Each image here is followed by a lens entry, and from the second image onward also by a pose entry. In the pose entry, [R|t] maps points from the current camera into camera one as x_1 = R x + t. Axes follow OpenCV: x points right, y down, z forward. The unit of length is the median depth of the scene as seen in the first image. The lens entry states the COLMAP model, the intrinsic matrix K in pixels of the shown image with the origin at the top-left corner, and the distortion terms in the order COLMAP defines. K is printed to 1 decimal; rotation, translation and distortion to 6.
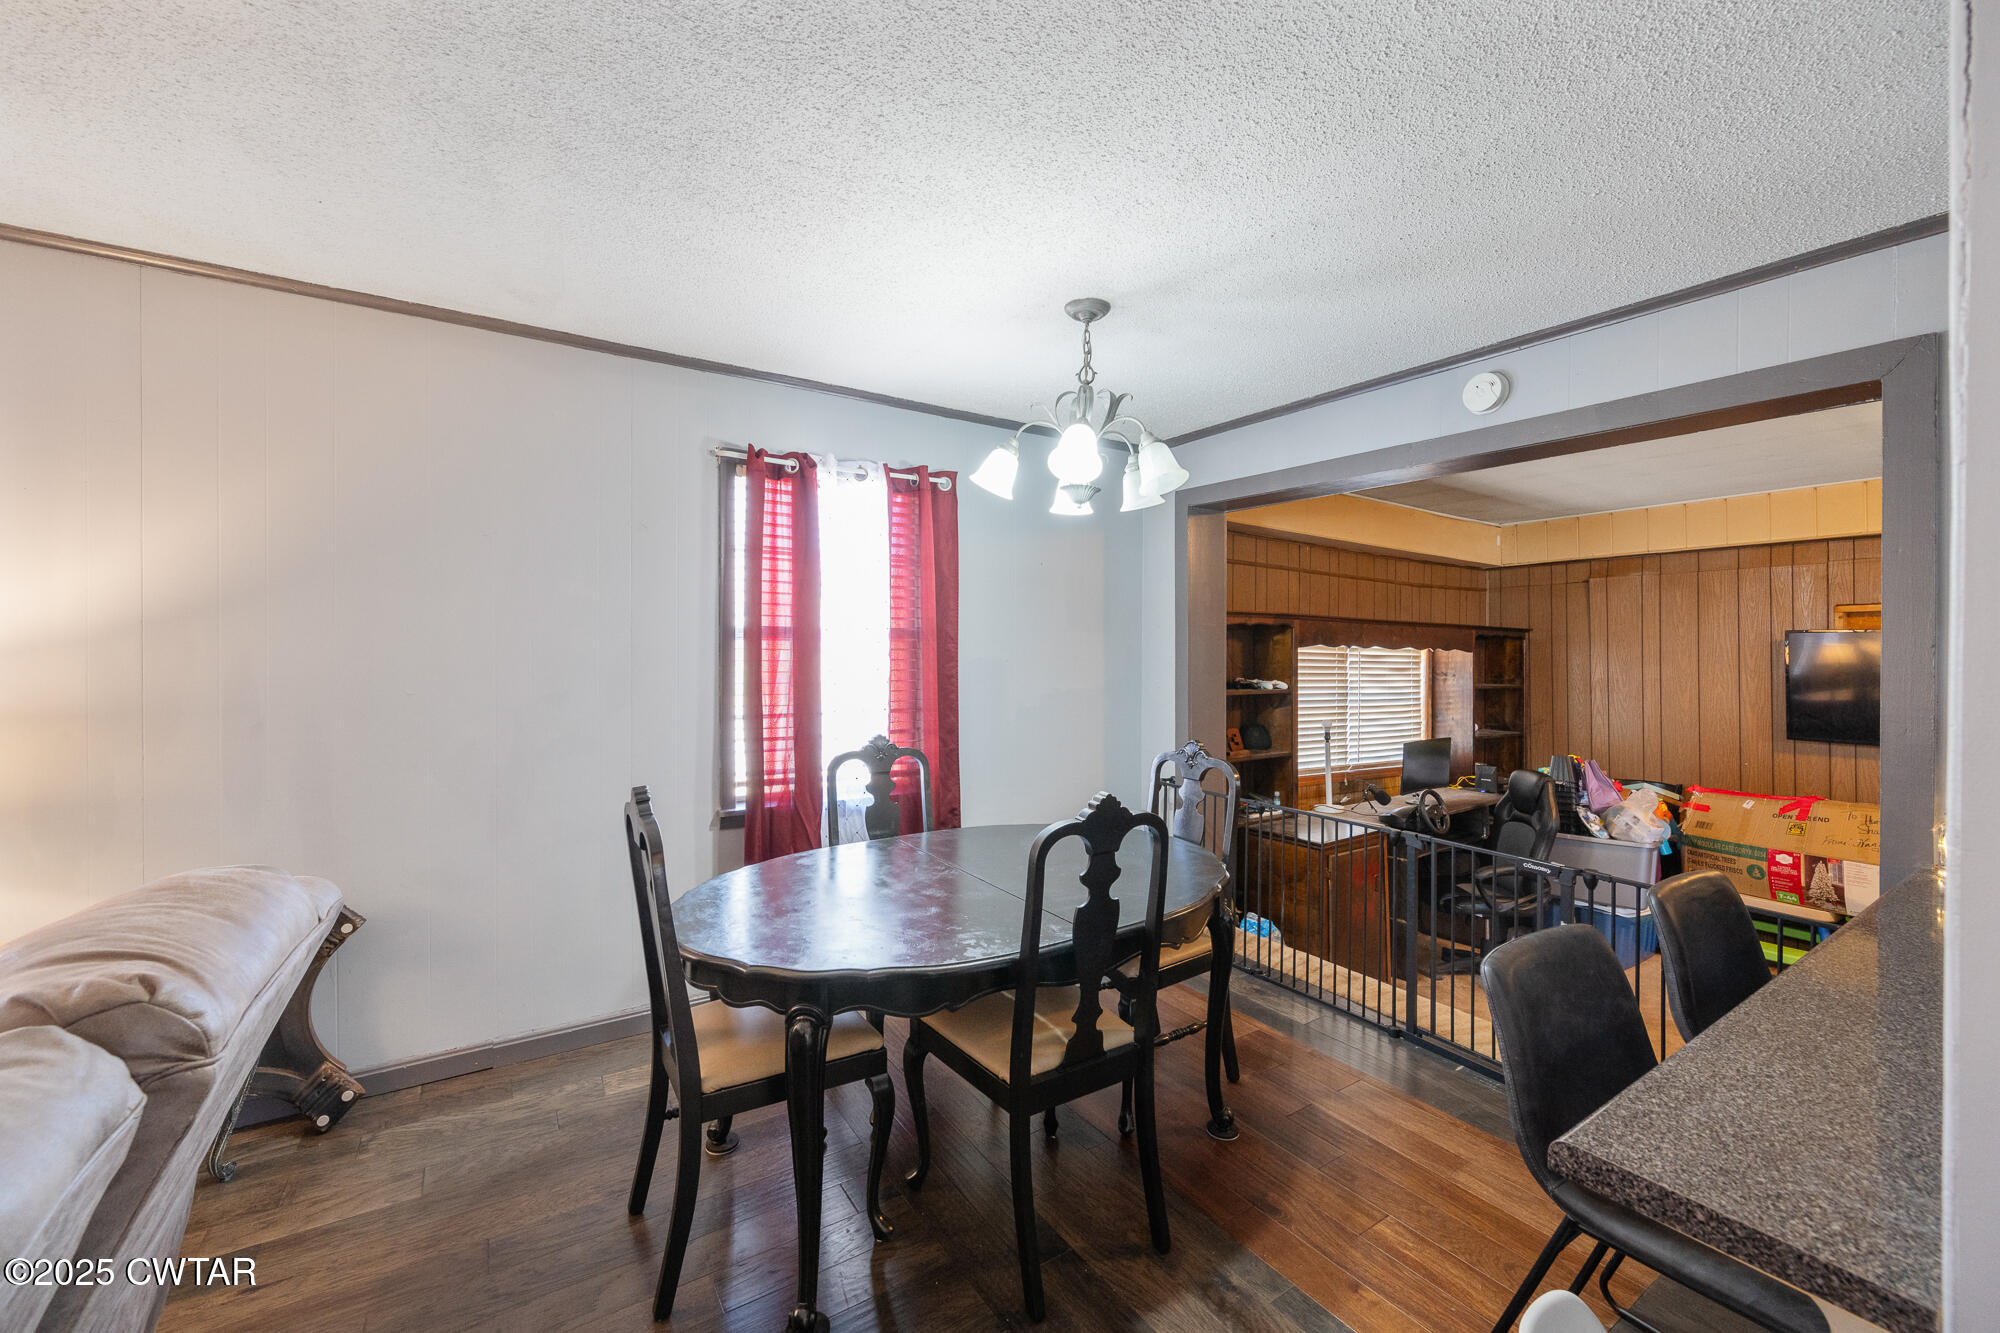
lens RADIAL K [[800.4, 0, 1002.6], [0, 800.4, 647.5], [0, 0, 1]] dist [-0.002840, -0.000541]
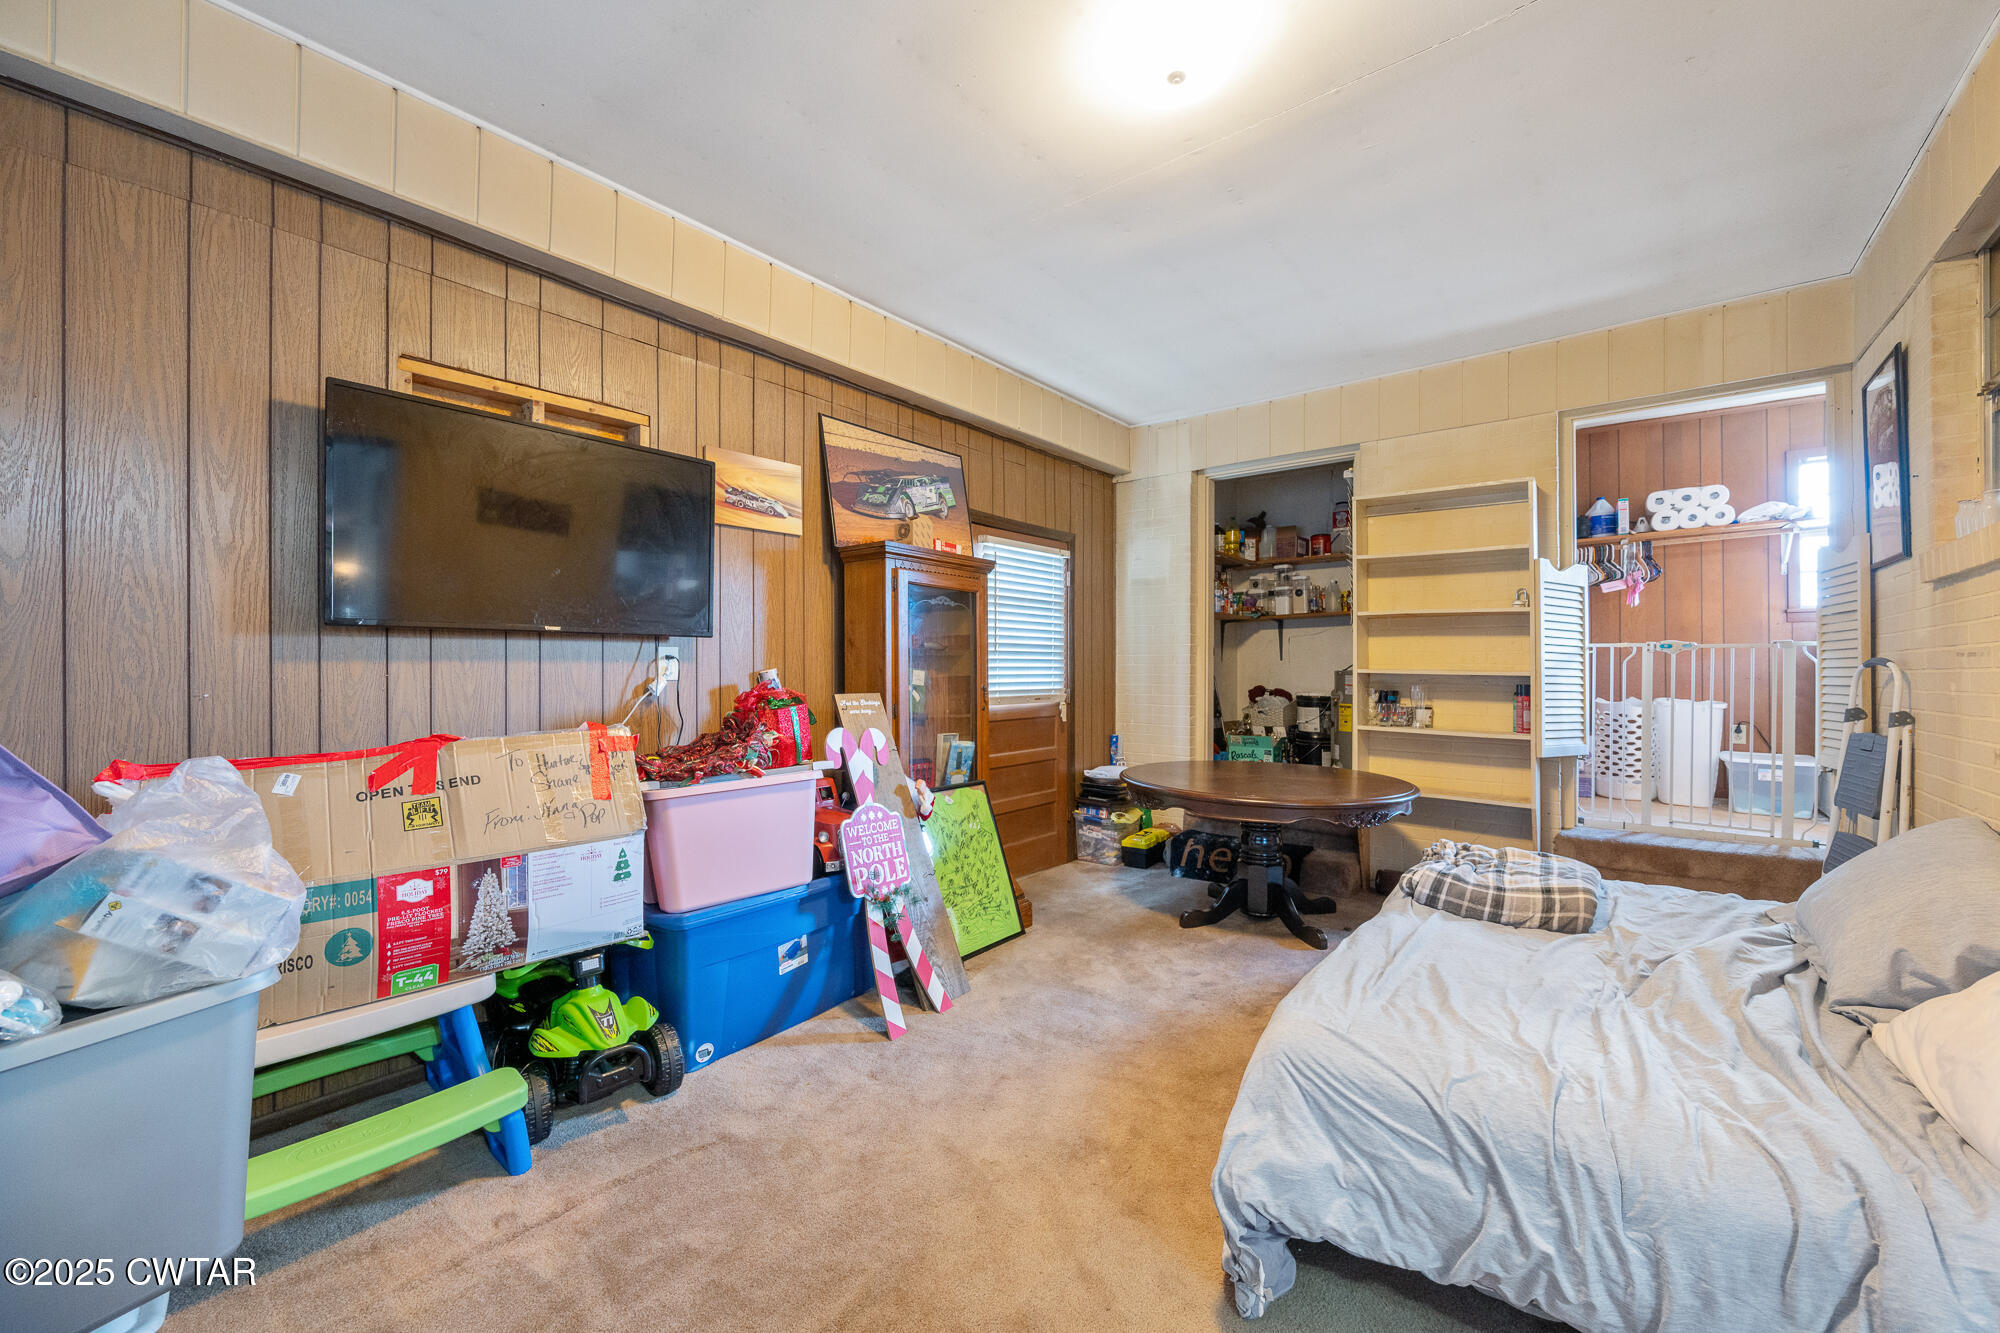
lens RADIAL K [[800.4, 0, 992.5], [0, 800.4, 658.6], [0, 0, 1]] dist [-0.002840, -0.000541]
pose [[-0.290921, 0.003008, 0.956742, 0.463346], [-0.000375, 0.999995, -0.003258, 0.136784], [-0.956747, -0.001307, -0.290918, 0.790139]]
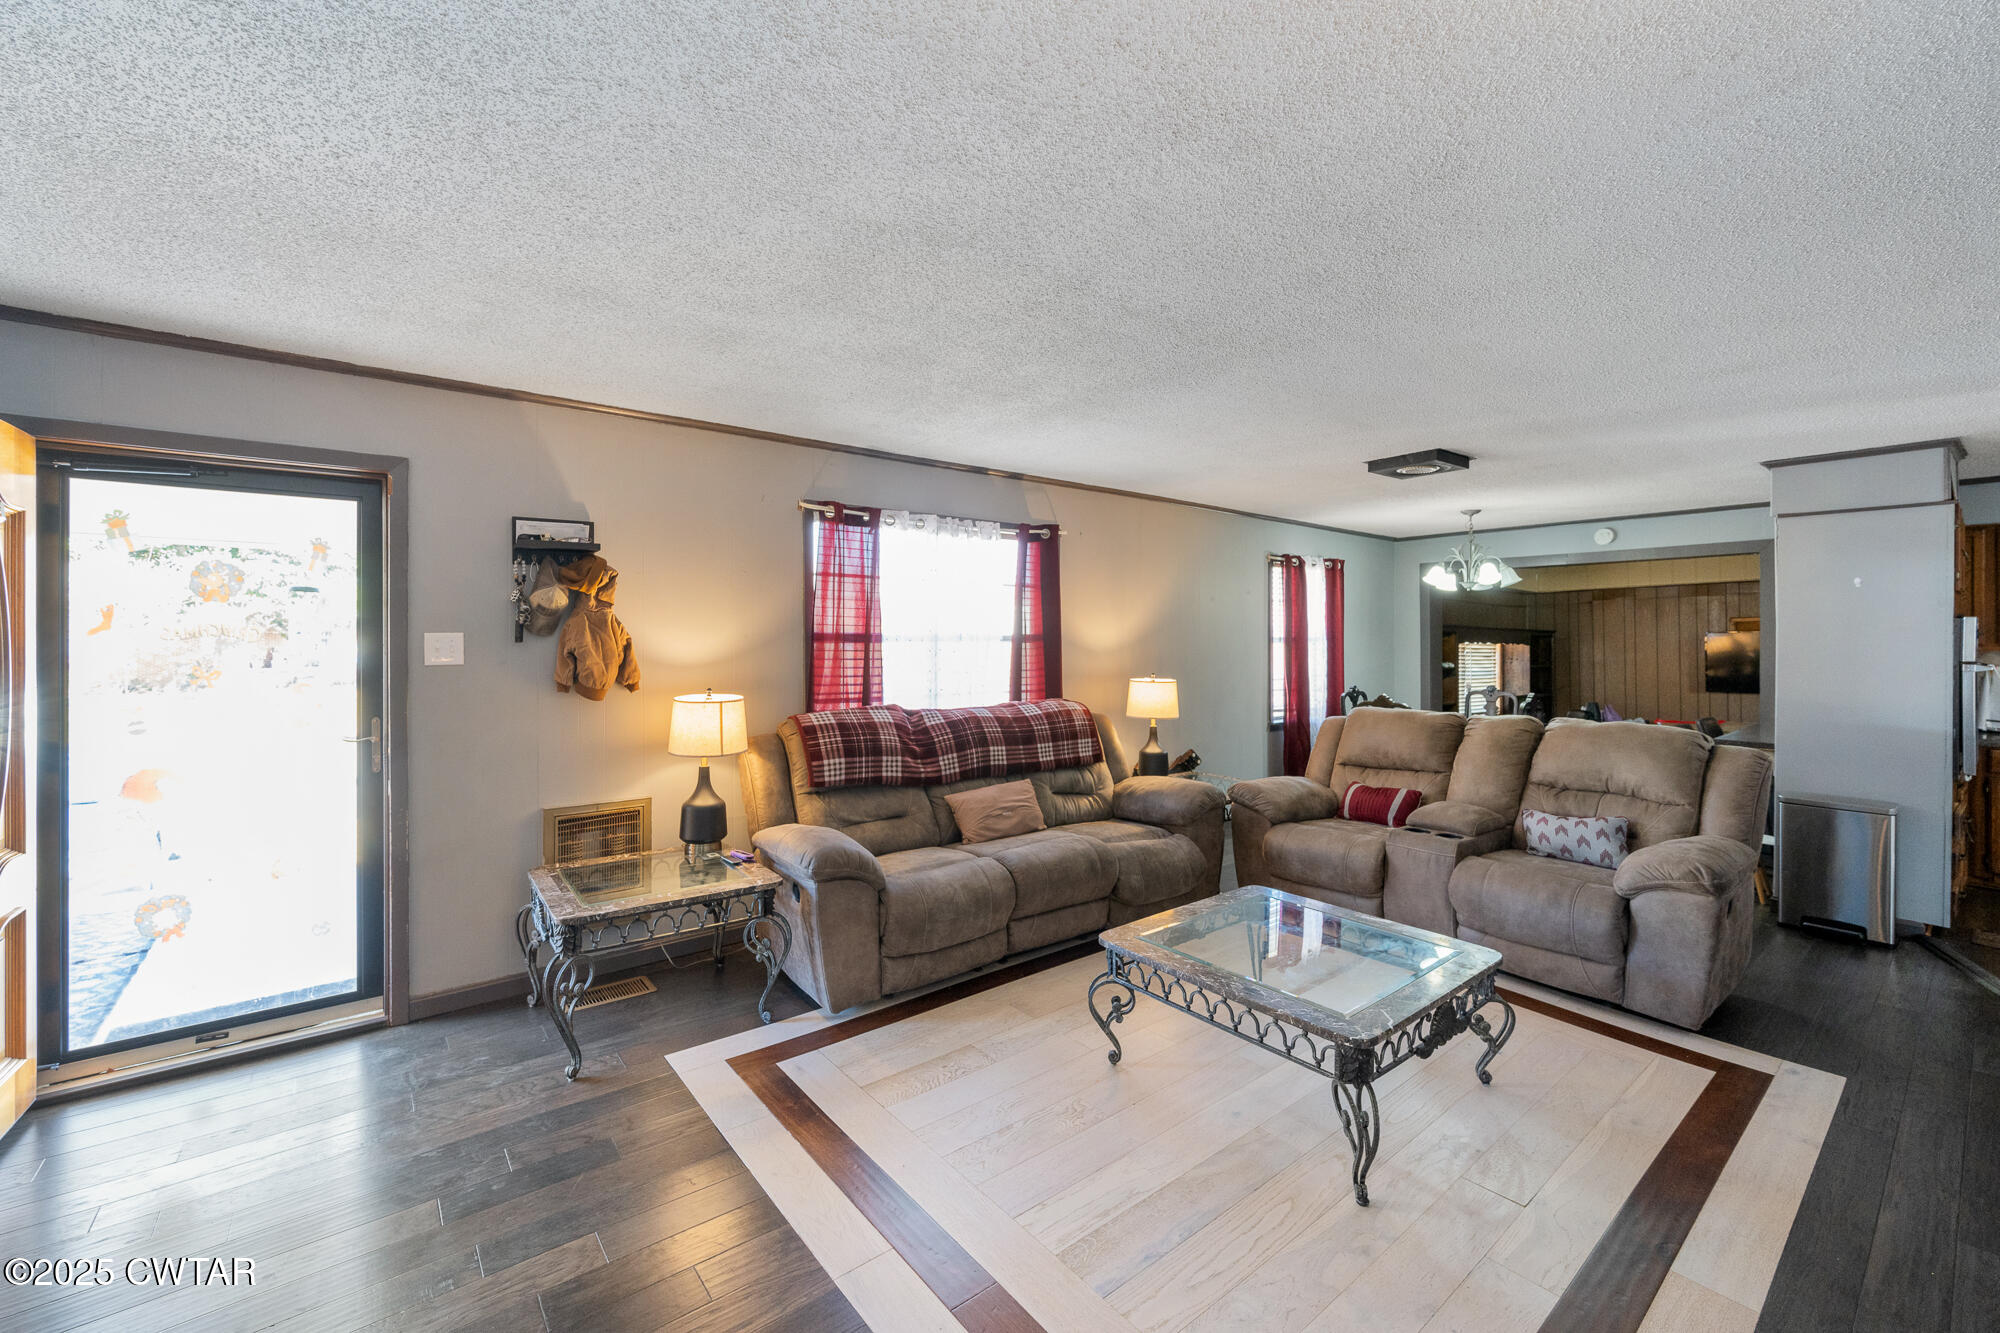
lens RADIAL K [[800.4, 0, 995.0], [0, 800.4, 656.0], [0, 0, 1]] dist [-0.002840, -0.000541]
pose [[0.996278, -0.013814, 0.085087, -0.793406], [0.012680, 0.999824, 0.013853, -0.011015], [-0.085263, -0.012722, 0.996277, -0.683896]]
